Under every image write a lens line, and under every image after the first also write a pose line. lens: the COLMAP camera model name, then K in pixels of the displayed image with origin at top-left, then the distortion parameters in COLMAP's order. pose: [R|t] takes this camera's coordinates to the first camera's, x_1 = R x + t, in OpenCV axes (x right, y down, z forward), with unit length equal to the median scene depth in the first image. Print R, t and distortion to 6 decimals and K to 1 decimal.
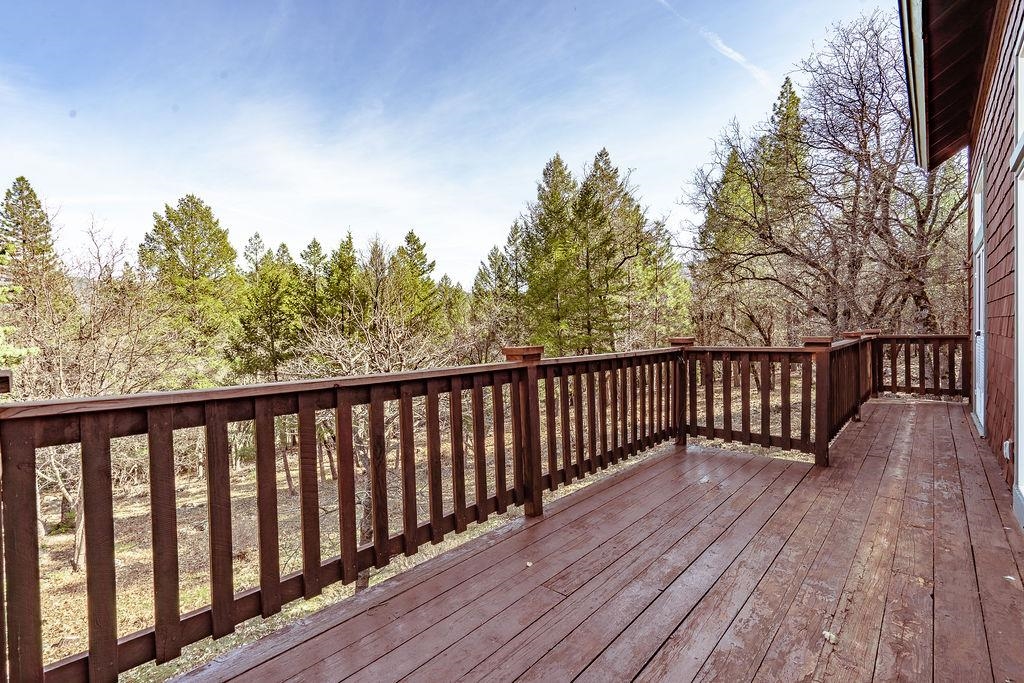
lens RADIAL K [[484.5, 0, 507.1], [0, 484.5, 339.7], [0, 0, 1]] dist [0.006523, 0.000930]
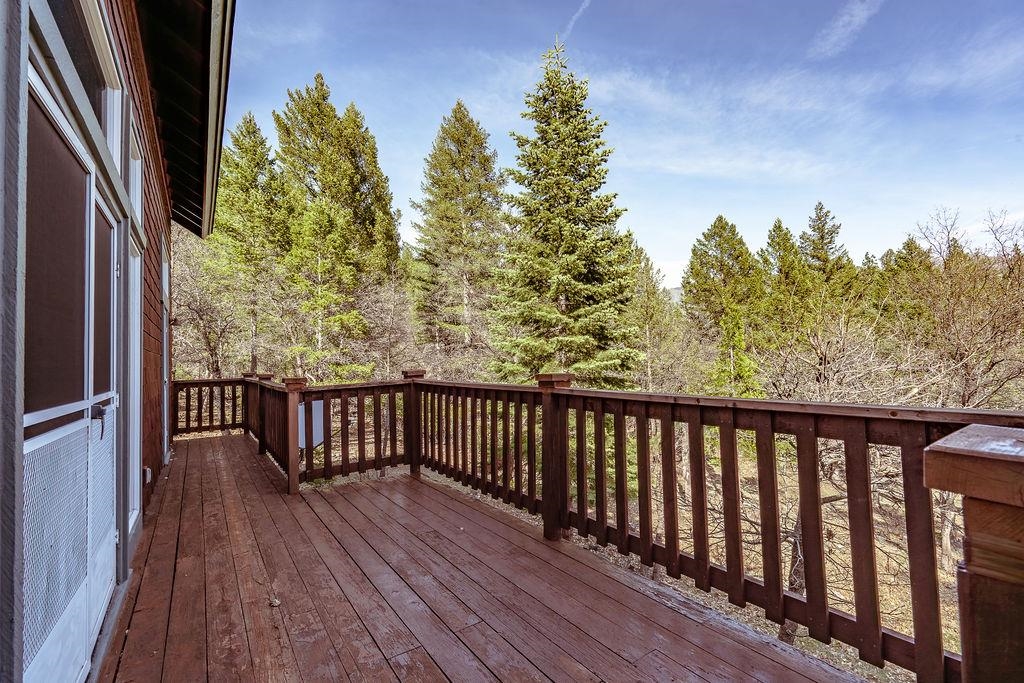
lens RADIAL K [[484.5, 0, 511.1], [0, 484.5, 346.2], [0, 0, 1]] dist [0.006523, 0.000930]
pose [[-0.274231, 0.000301, -0.961664, 1.292863], [0.016989, 0.999845, -0.004532, -0.050033], [0.961514, -0.017580, -0.274193, 1.465742]]
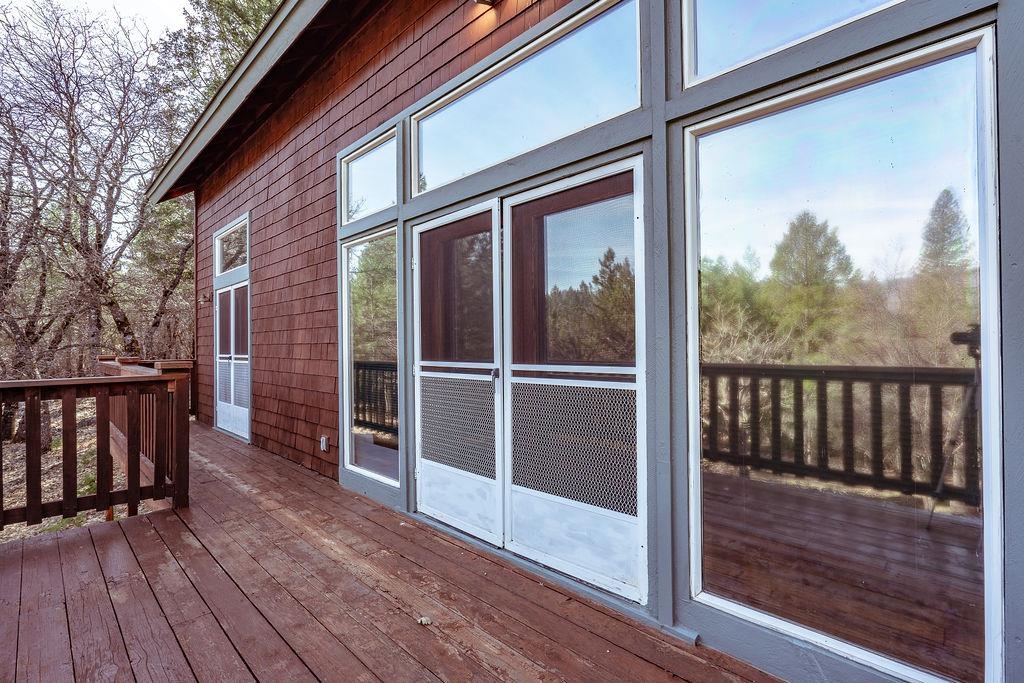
lens RADIAL K [[484.5, 0, 507.7], [0, 484.5, 337.1], [0, 0, 1]] dist [0.006523, 0.000930]
pose [[0.012587, 0.030980, 0.999441, -0.349026], [0.030087, 0.999056, -0.031347, -0.007631], [-0.999468, 0.030465, 0.011643, 0.554042]]
